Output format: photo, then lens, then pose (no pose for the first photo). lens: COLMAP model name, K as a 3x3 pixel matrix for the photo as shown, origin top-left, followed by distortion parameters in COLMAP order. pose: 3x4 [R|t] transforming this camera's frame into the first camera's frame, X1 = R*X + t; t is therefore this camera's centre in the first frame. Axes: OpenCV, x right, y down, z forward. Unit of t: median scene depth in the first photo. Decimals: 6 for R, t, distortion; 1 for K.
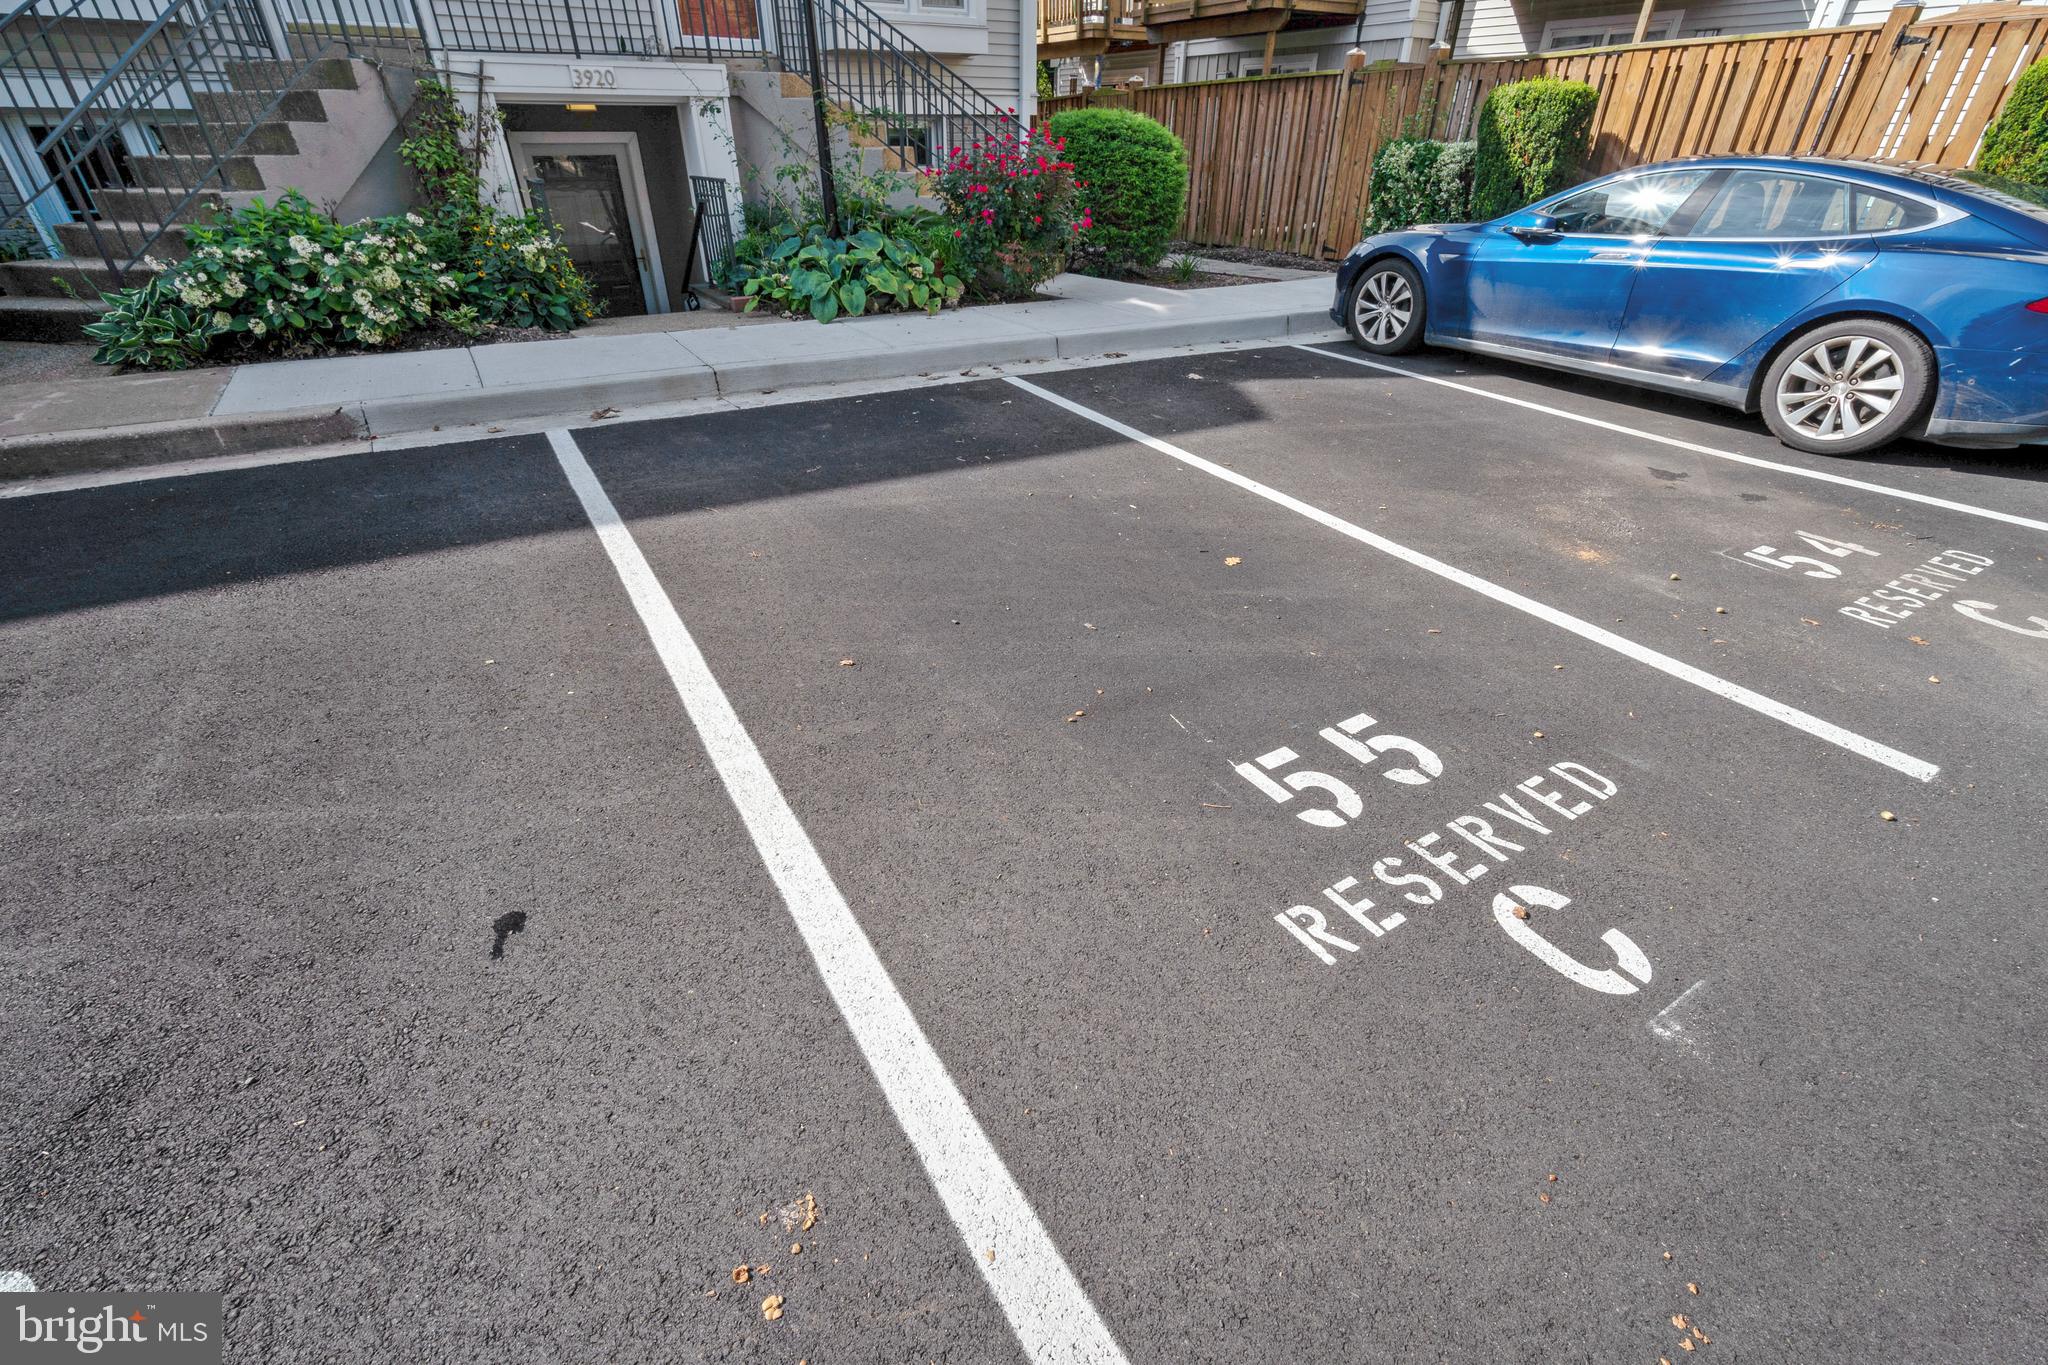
lens RADIAL K [[901.3, 0, 1026.5], [0, 901.3, 690.2], [0, 0, 1]] dist [-0.013302, 0.003833]
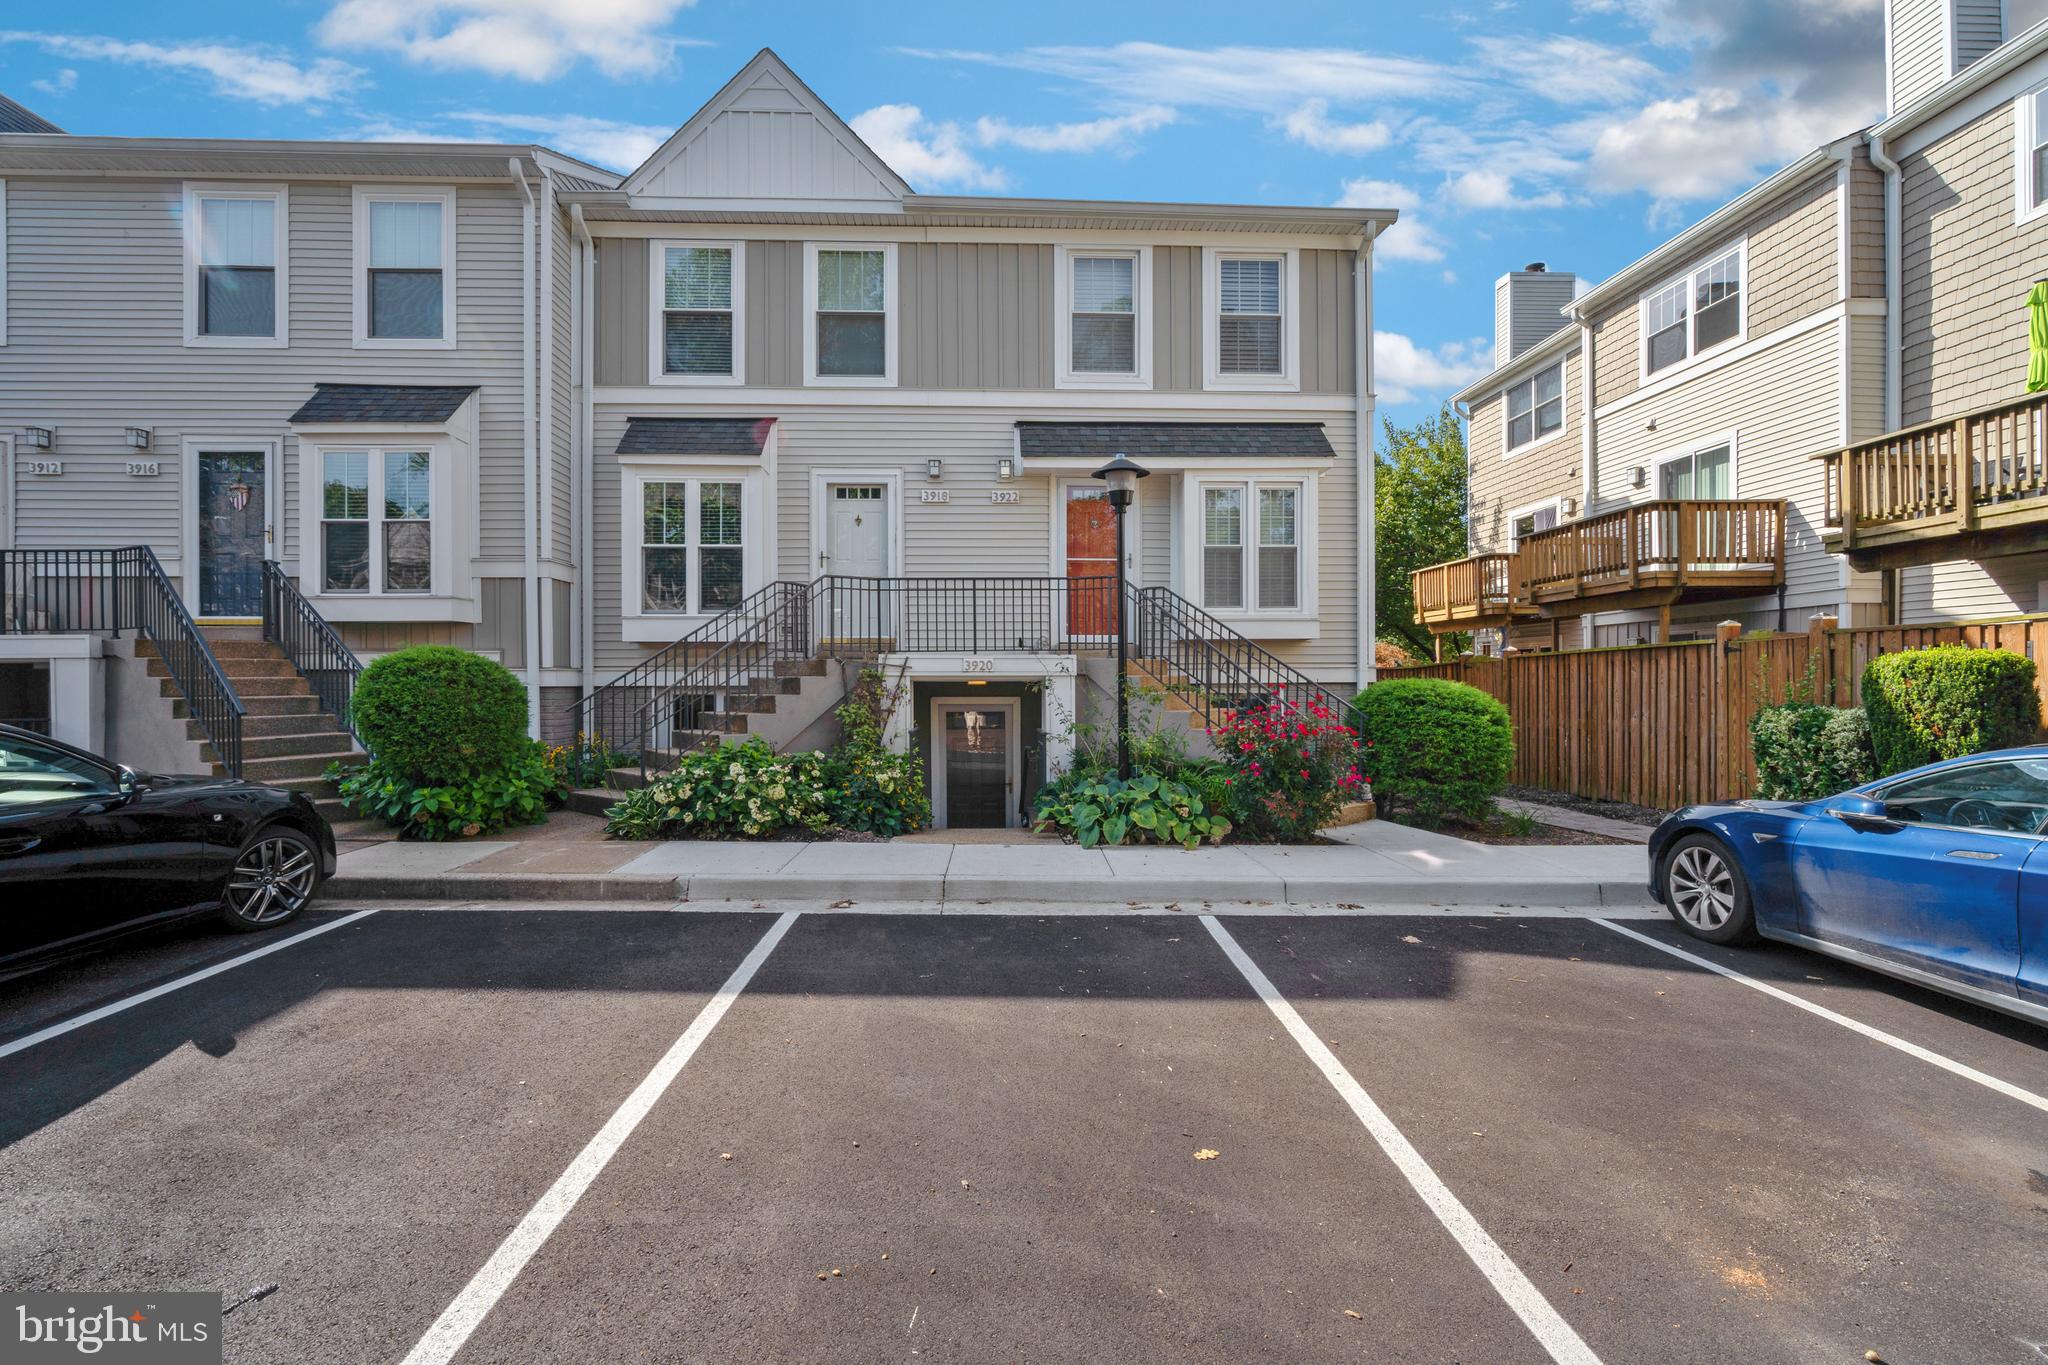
lens RADIAL K [[901.3, 0, 1019.2], [0, 901.3, 680.1], [0, 0, 1]] dist [-0.013302, 0.003833]
pose [[0.869063, -0.006149, -0.494663, 0.277576], [-0.256588, 0.849303, -0.461353, -0.047051], [0.422956, 0.527869, 0.736521, 0.020867]]
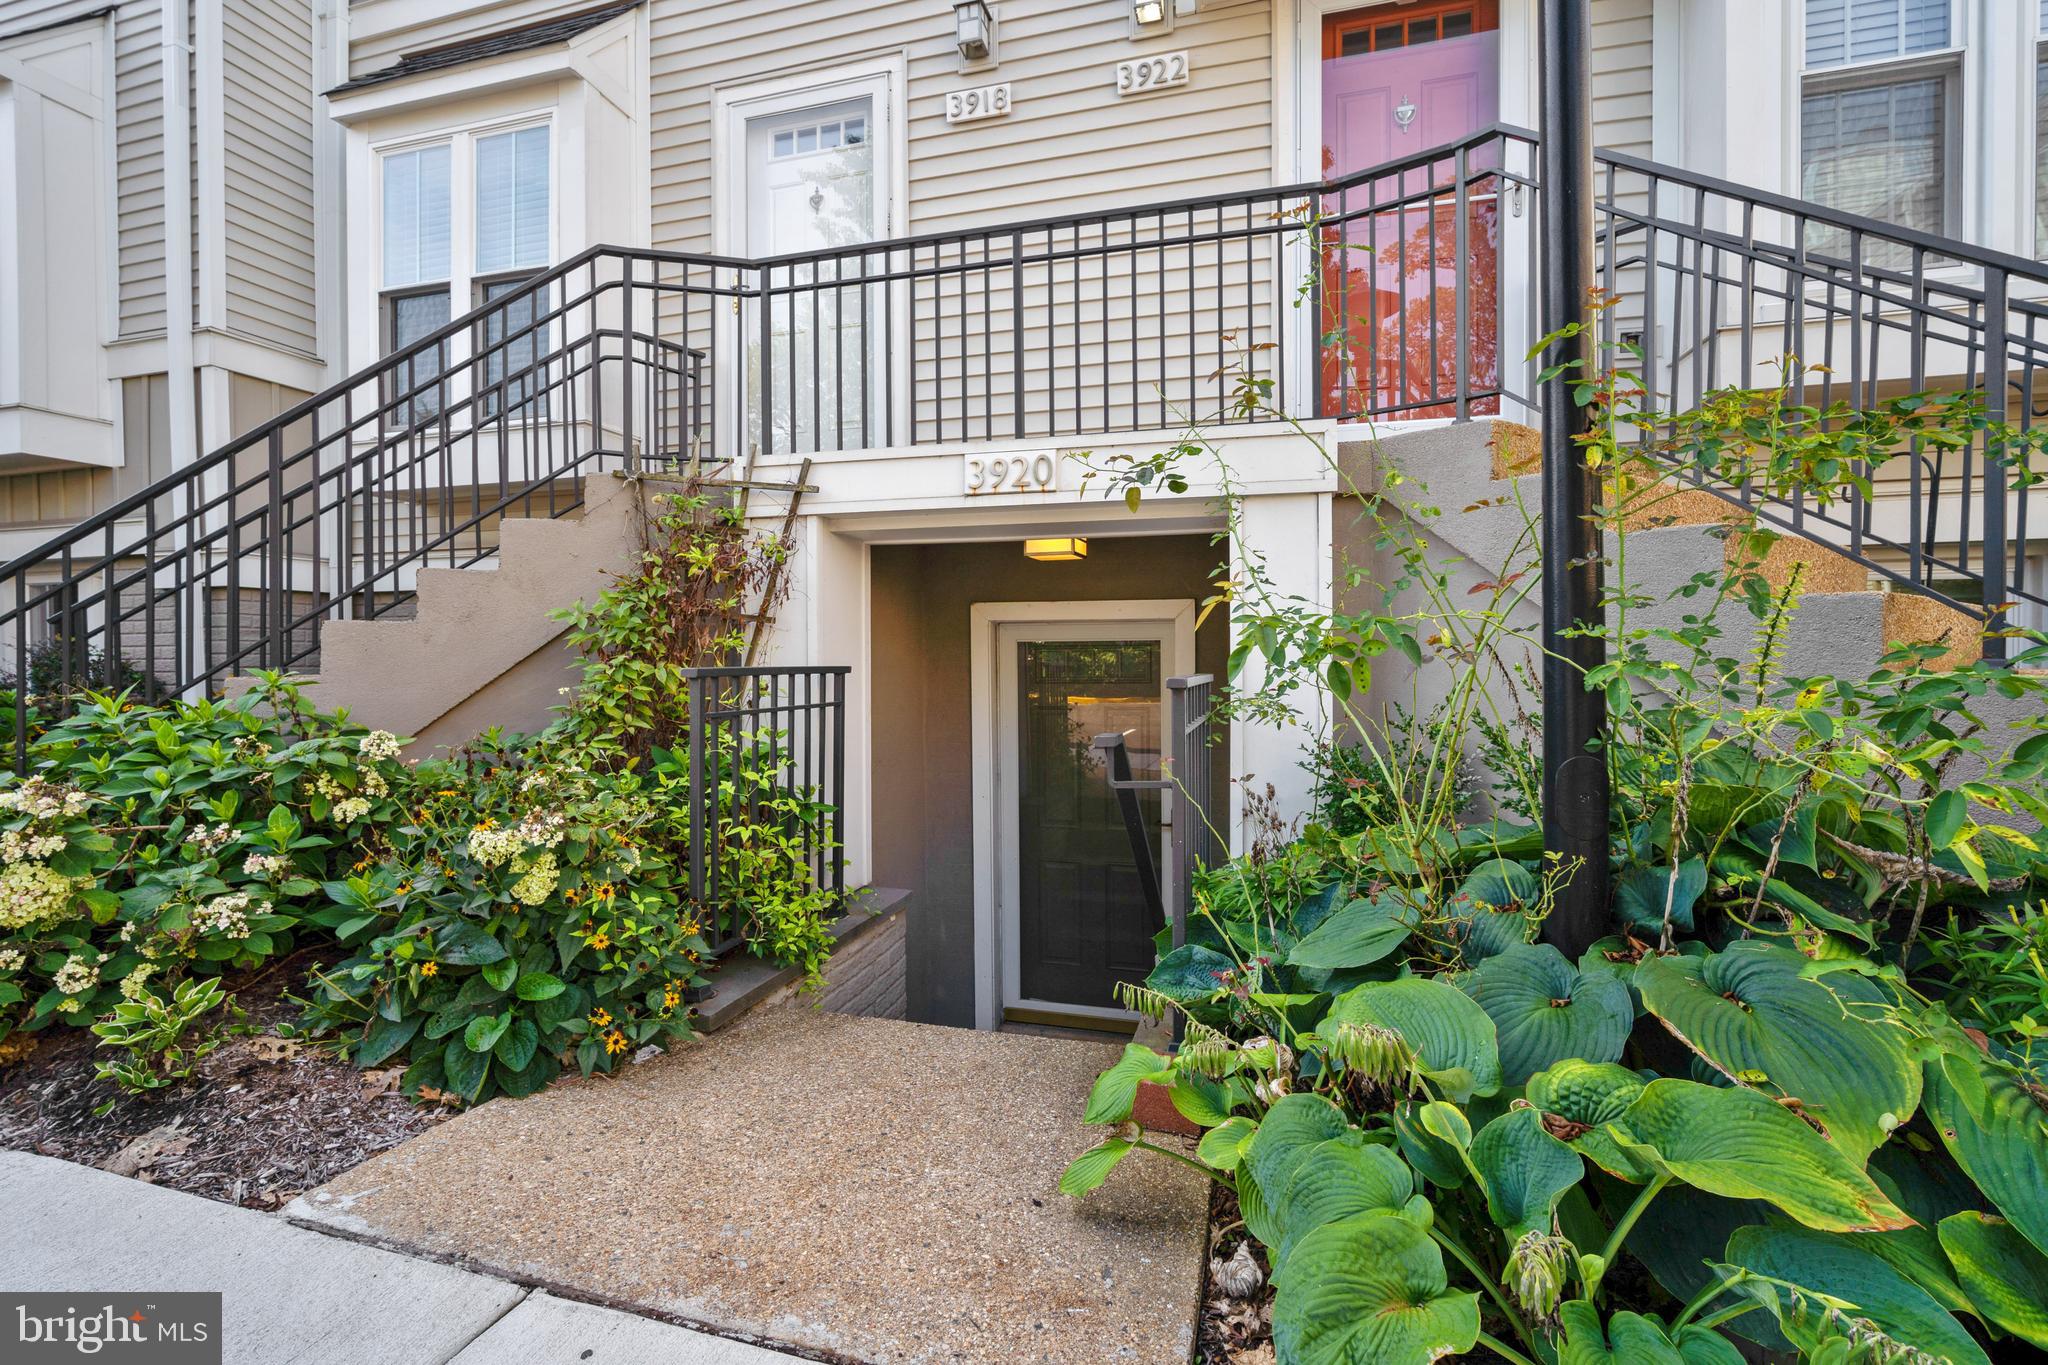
lens RADIAL K [[901.3, 0, 1026.5], [0, 901.3, 663.6], [0, 0, 1]] dist [-0.013302, 0.003833]
pose [[0.669072, -0.001387, -0.743196, -0.165953], [-0.390533, 0.850150, -0.353169, -0.494795], [0.632319, 0.526538, 0.568270, 0.876165]]
